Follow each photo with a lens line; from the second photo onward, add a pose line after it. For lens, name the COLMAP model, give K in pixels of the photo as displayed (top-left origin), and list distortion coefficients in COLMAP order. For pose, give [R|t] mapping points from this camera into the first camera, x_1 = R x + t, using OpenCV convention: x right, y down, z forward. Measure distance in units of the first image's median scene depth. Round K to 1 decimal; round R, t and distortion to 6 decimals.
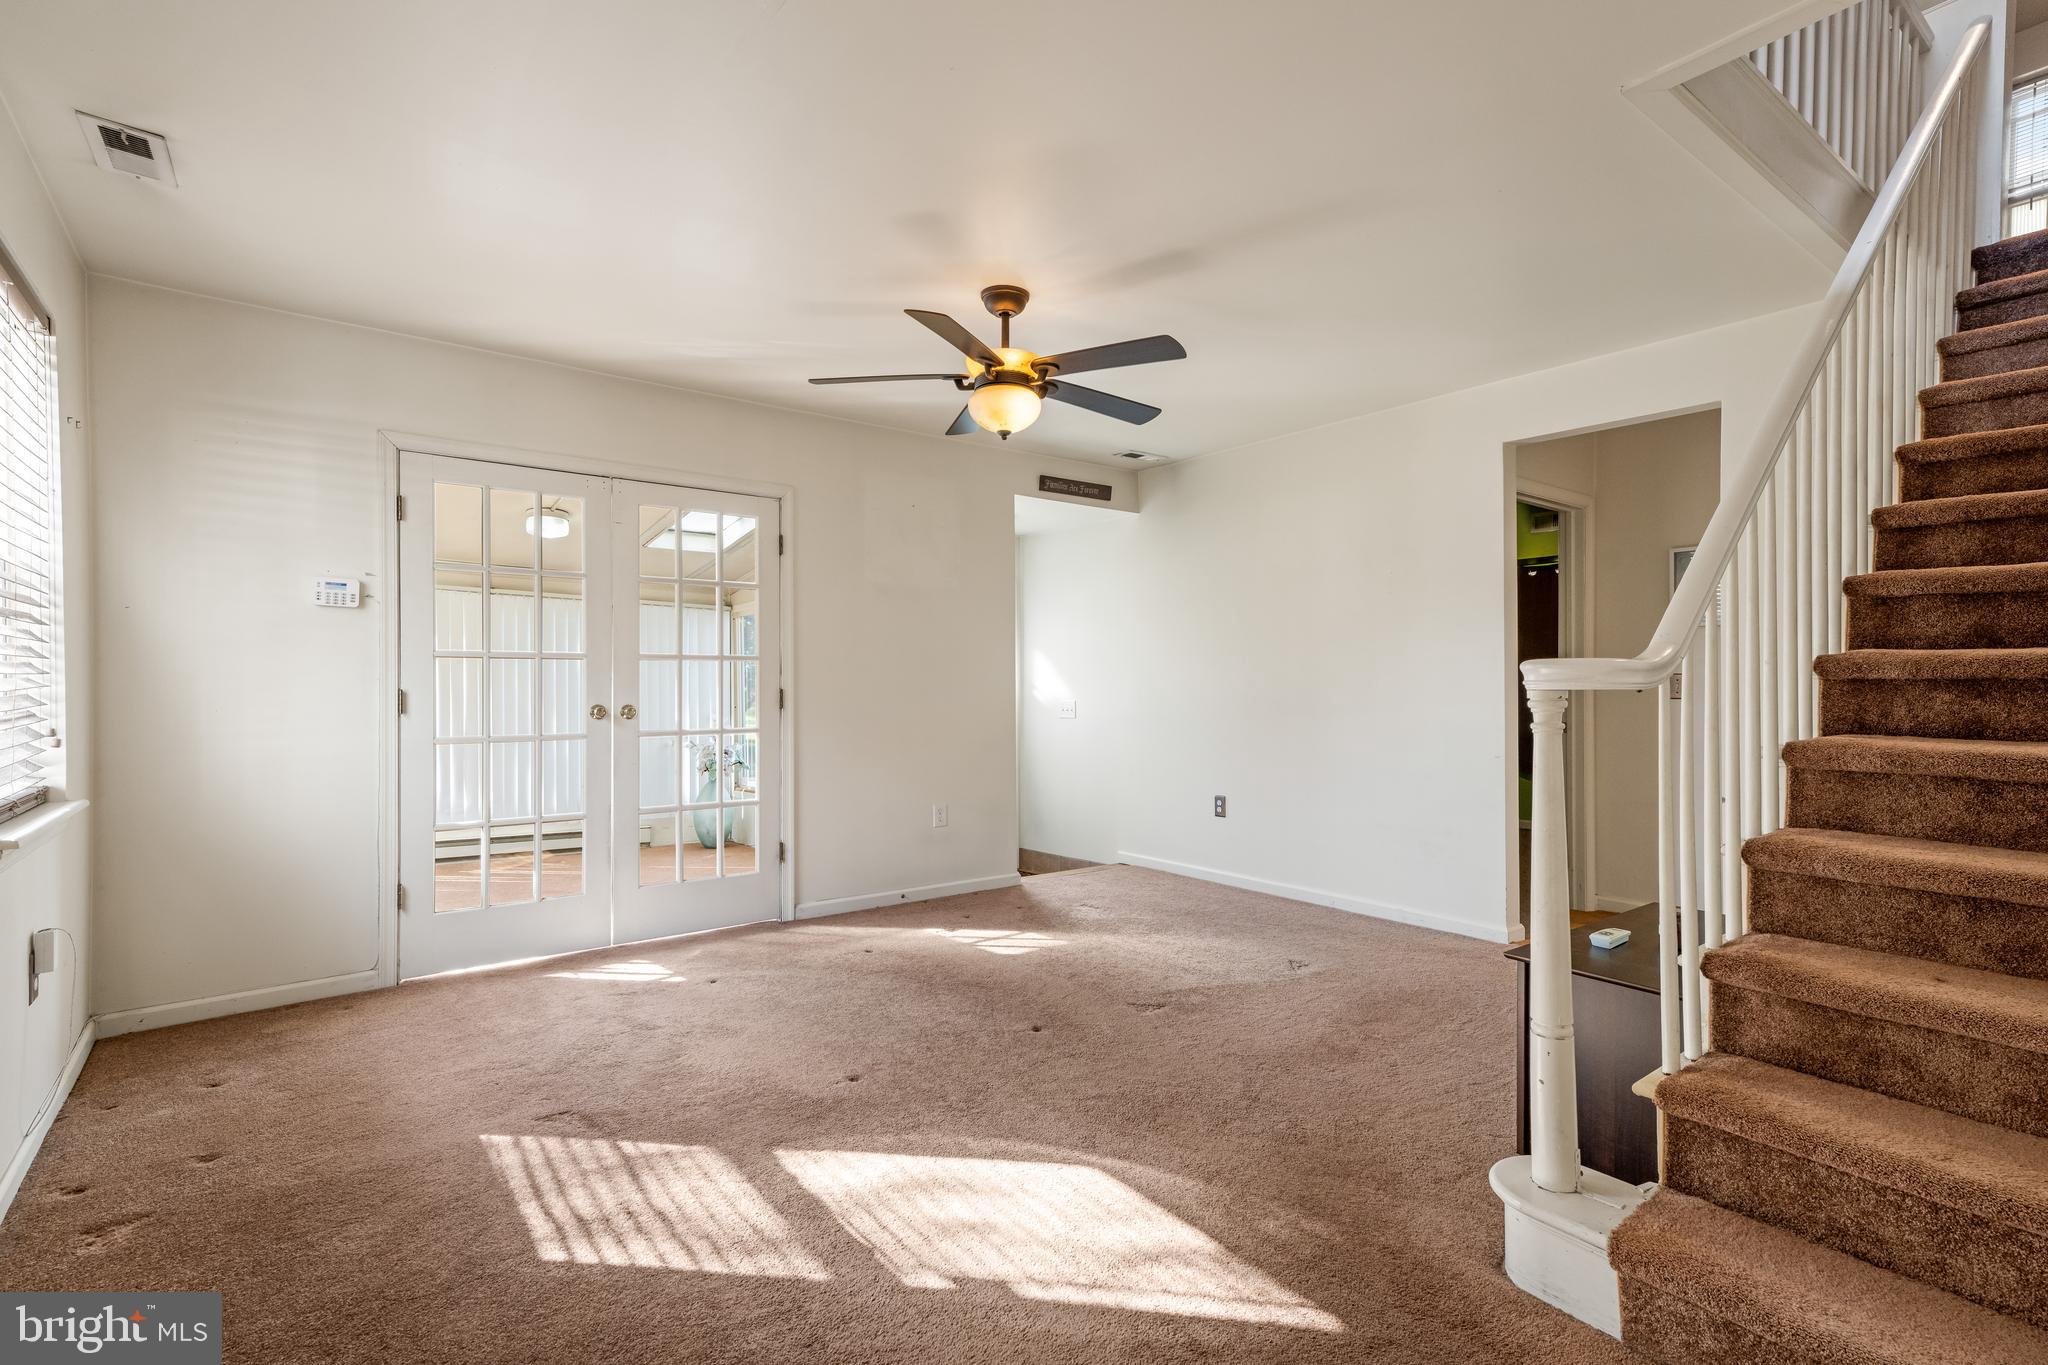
lens RADIAL K [[942.8, 0, 1026.4], [0, 942.8, 685.5], [0, 0, 1]] dist [0.023667, 0.002561]
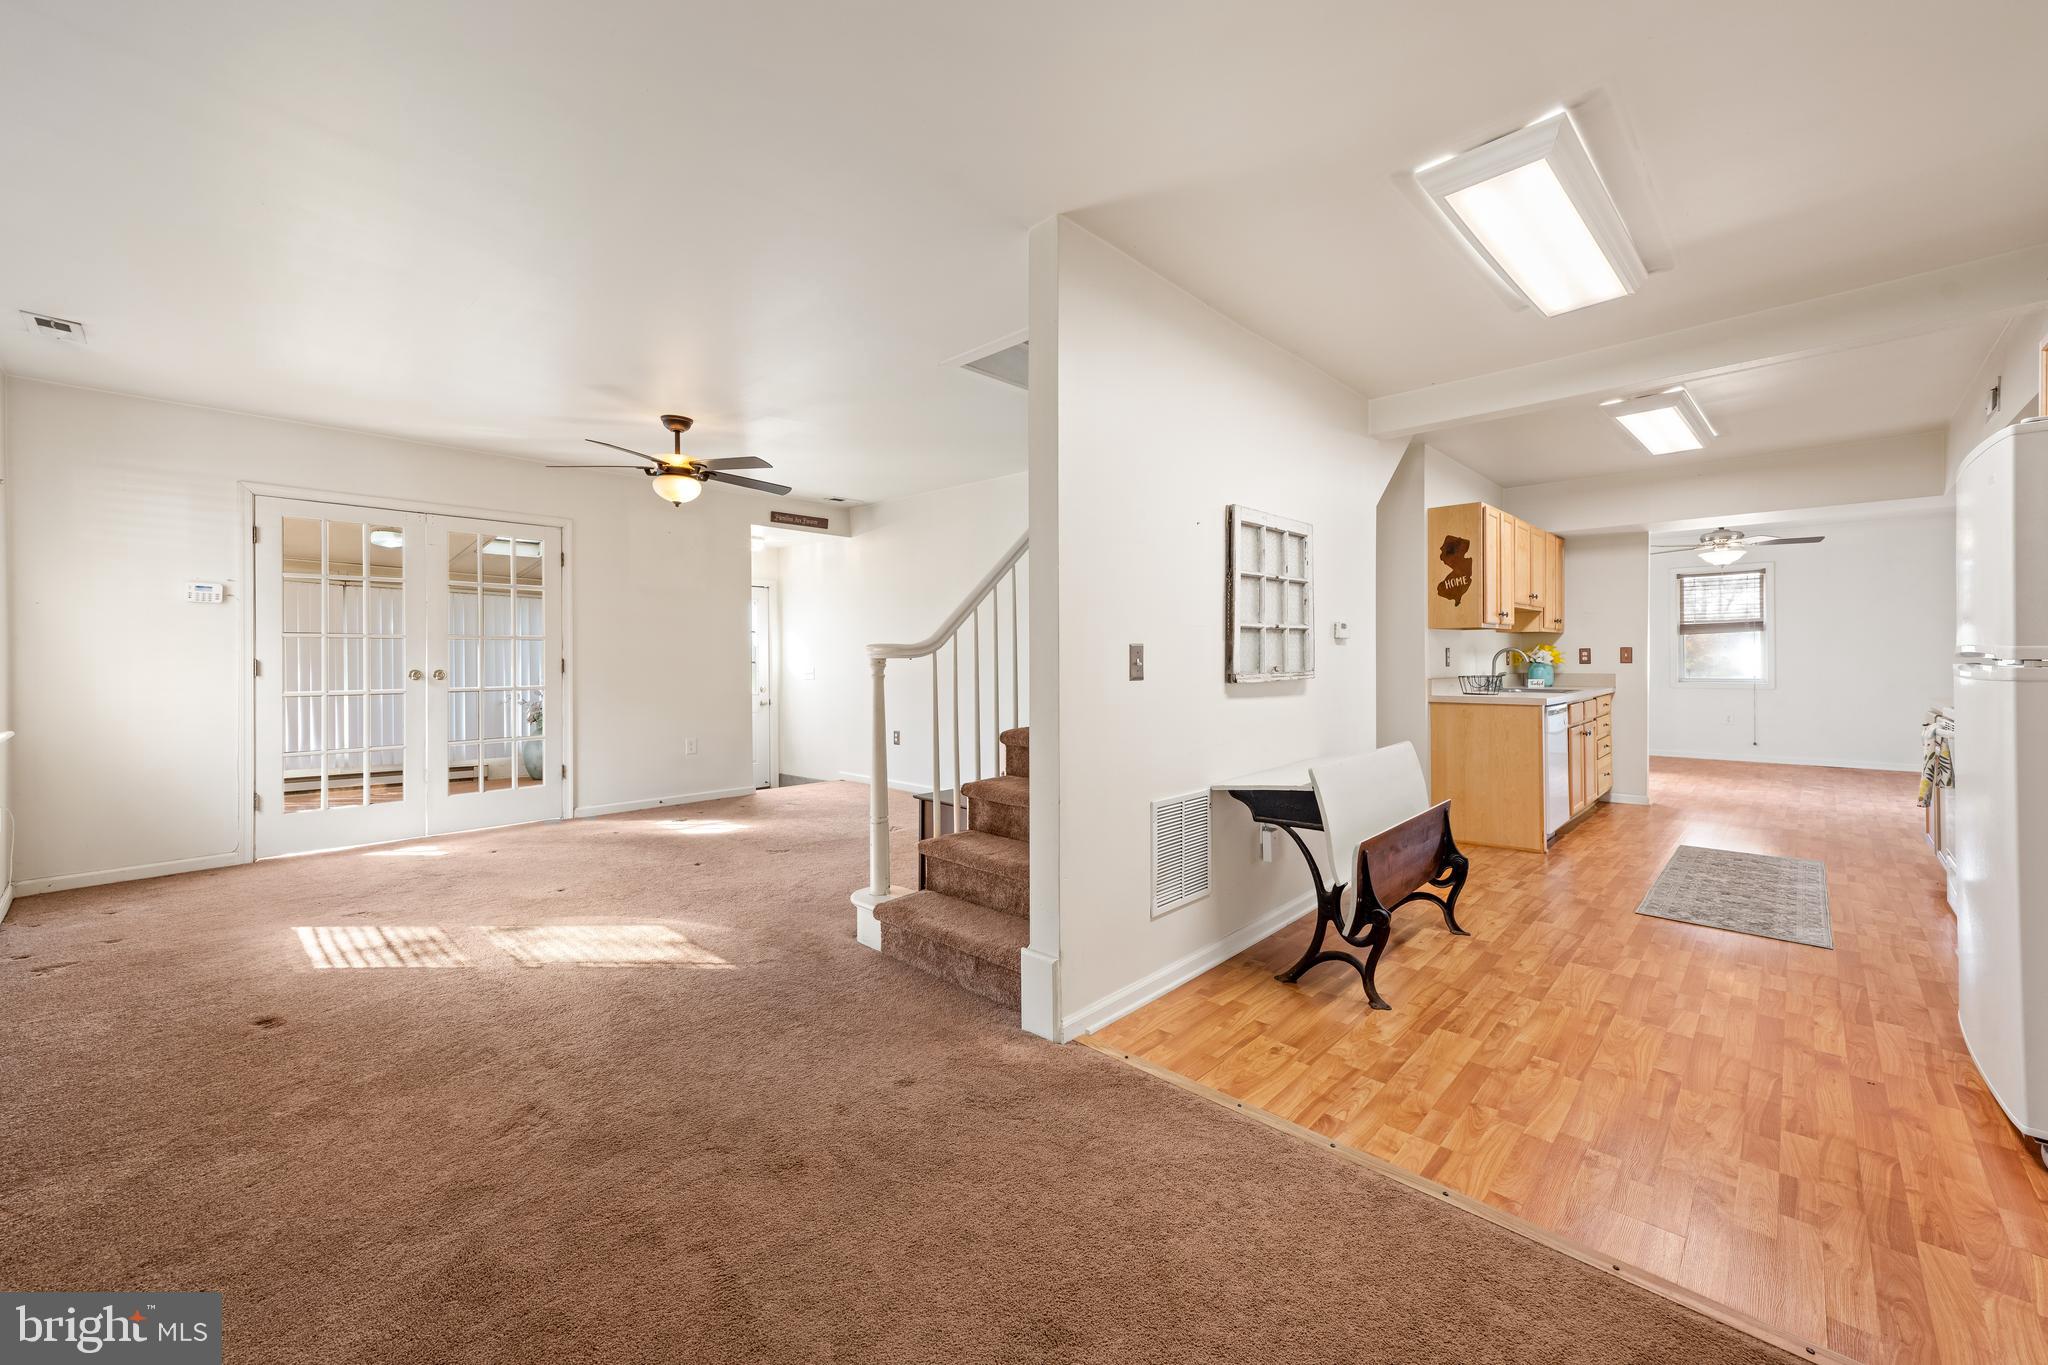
lens RADIAL K [[807.1, 0, 1039.6], [0, 807.1, 655.3], [0, 0, 1]] dist [0.016152, 0.001021]
pose [[0.986921, -0.000452, 0.161201, 0.375469], [0.000570, 1.000000, -0.000683, -0.000550], [-0.161201, 0.000766, 0.986921, -0.498141]]
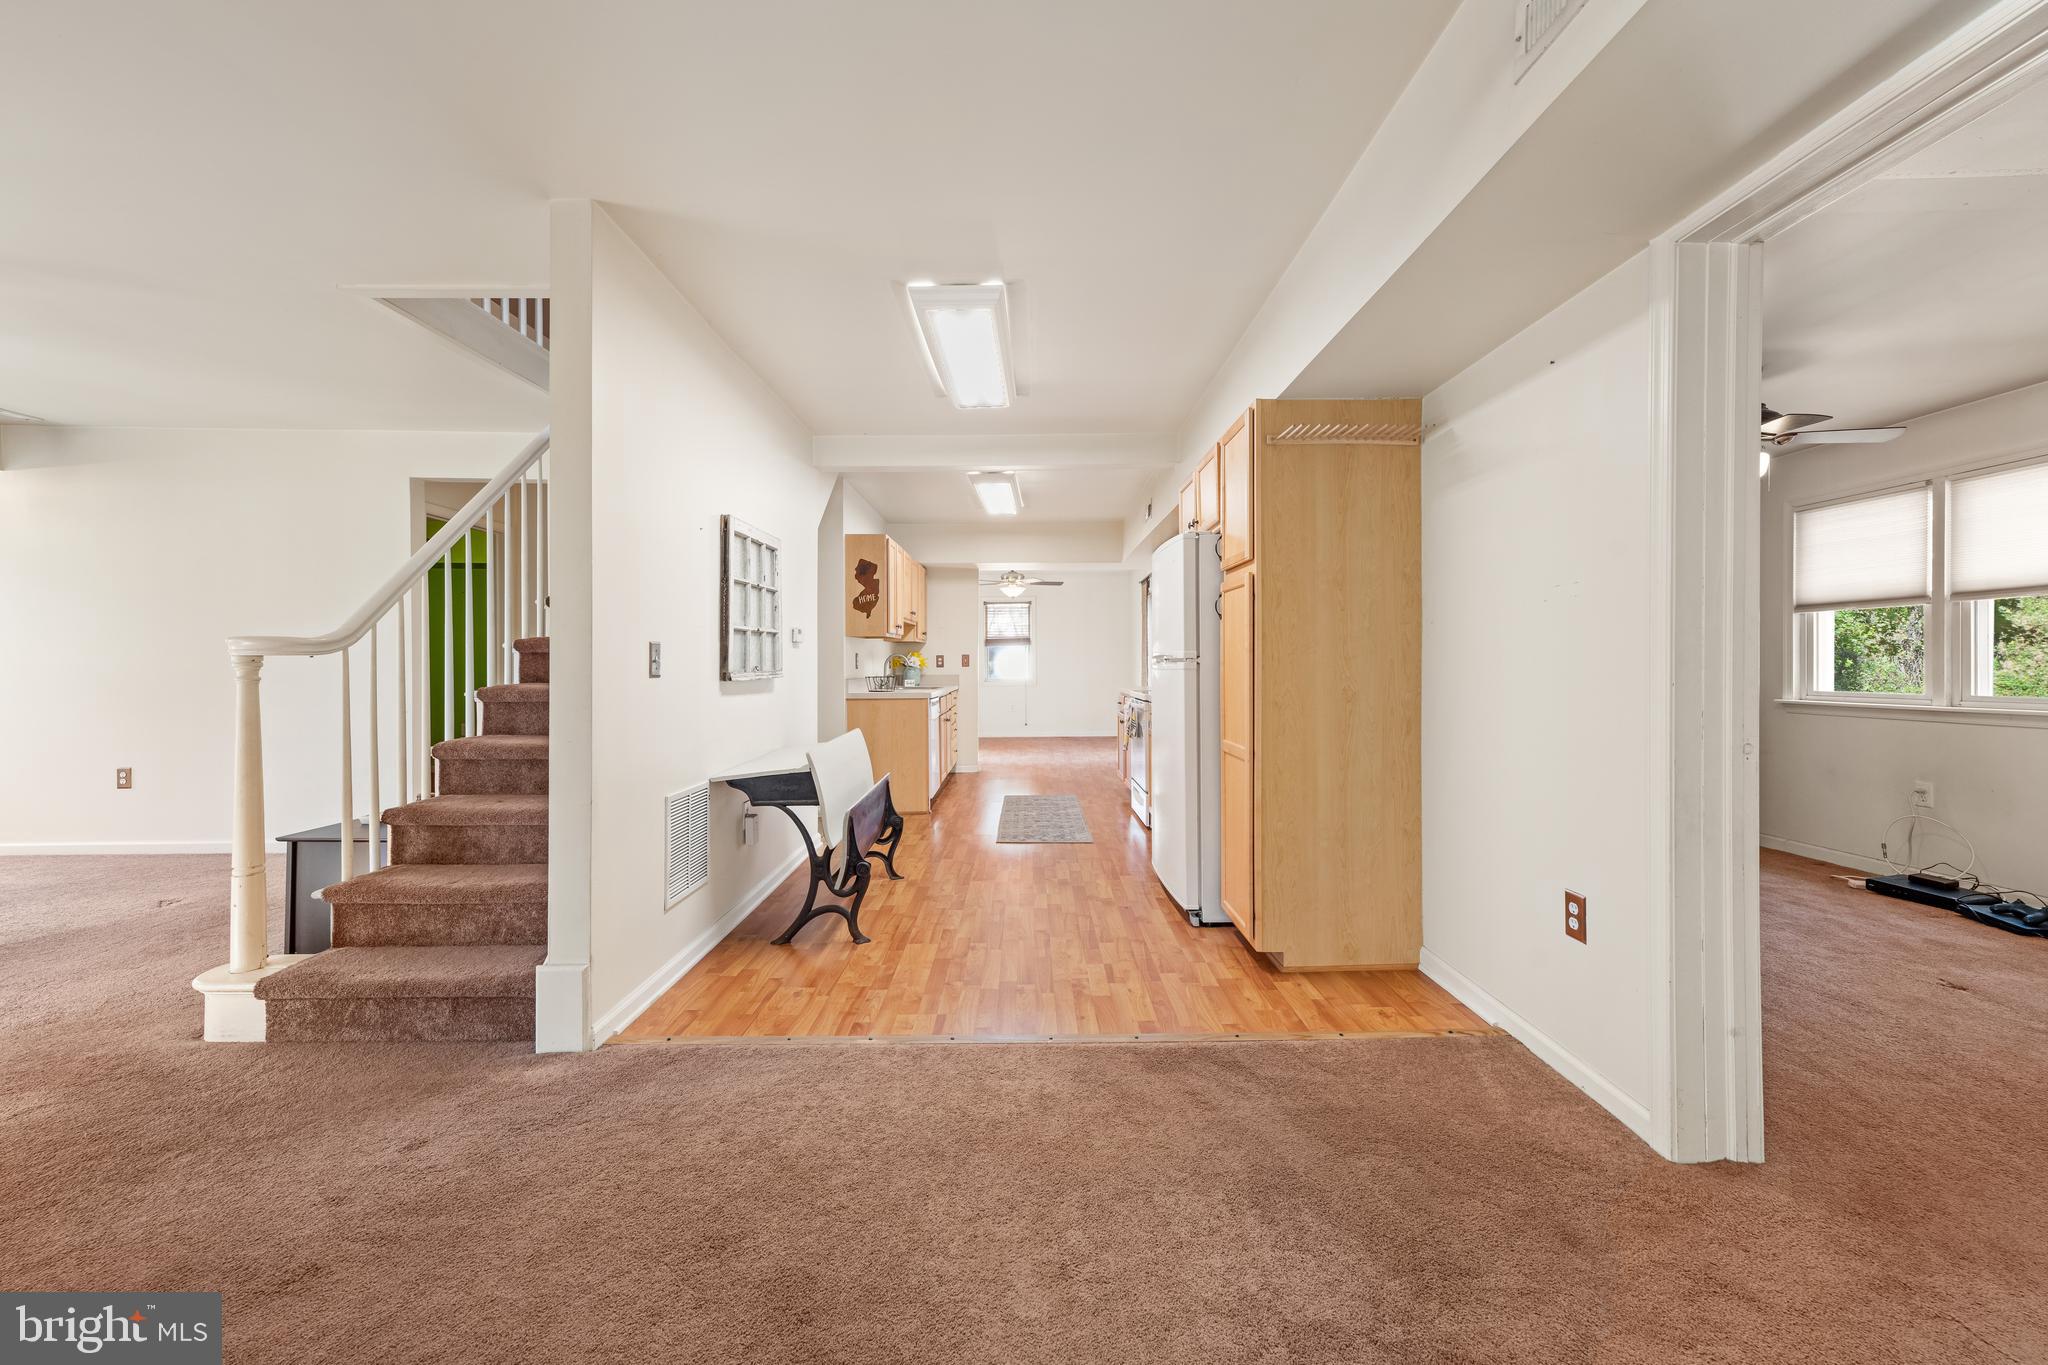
lens RADIAL K [[807.1, 0, 1032.9], [0, 807.1, 656.7], [0, 0, 1]] dist [0.016152, 0.001021]
pose [[0.604806, 0.007832, 0.796334, 0.154581], [0.000119, 0.999951, -0.009925, 0.012273], [-0.796373, 0.006097, 0.604775, -0.523320]]
